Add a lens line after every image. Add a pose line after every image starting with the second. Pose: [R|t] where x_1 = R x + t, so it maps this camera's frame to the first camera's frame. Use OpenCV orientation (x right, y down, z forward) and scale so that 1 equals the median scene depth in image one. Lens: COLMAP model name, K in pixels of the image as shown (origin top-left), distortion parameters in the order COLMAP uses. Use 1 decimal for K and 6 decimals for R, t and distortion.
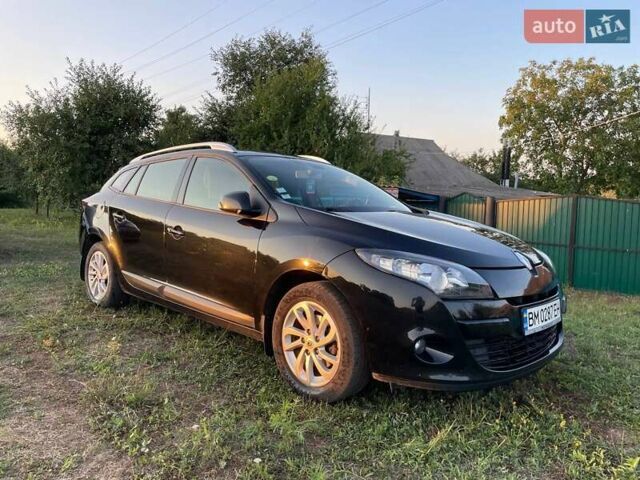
lens RADIAL K [[486.4, 0, 316.6], [0, 486.4, 240.4], [0, 0, 1]] dist [0.078791, -0.100306]
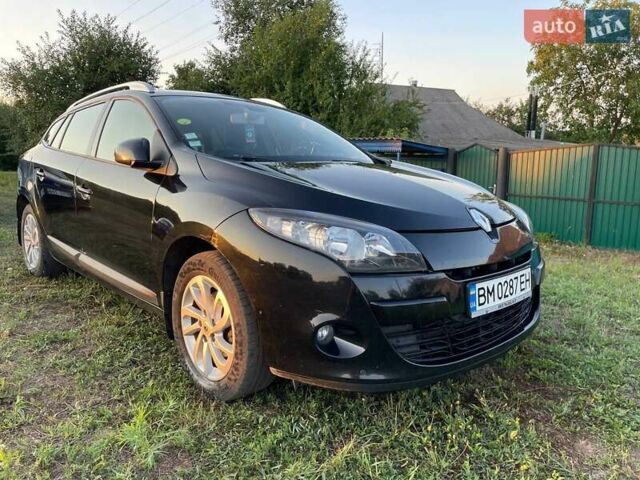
lens RADIAL K [[486.4, 0, 316.2], [0, 486.4, 245.3], [0, 0, 1]] dist [0.078791, -0.100306]
pose [[0.998649, -0.010480, -0.050904, 0.156509], [0.015197, 0.995532, 0.093193, 0.003835], [0.049700, -0.093841, 0.994346, 0.168833]]
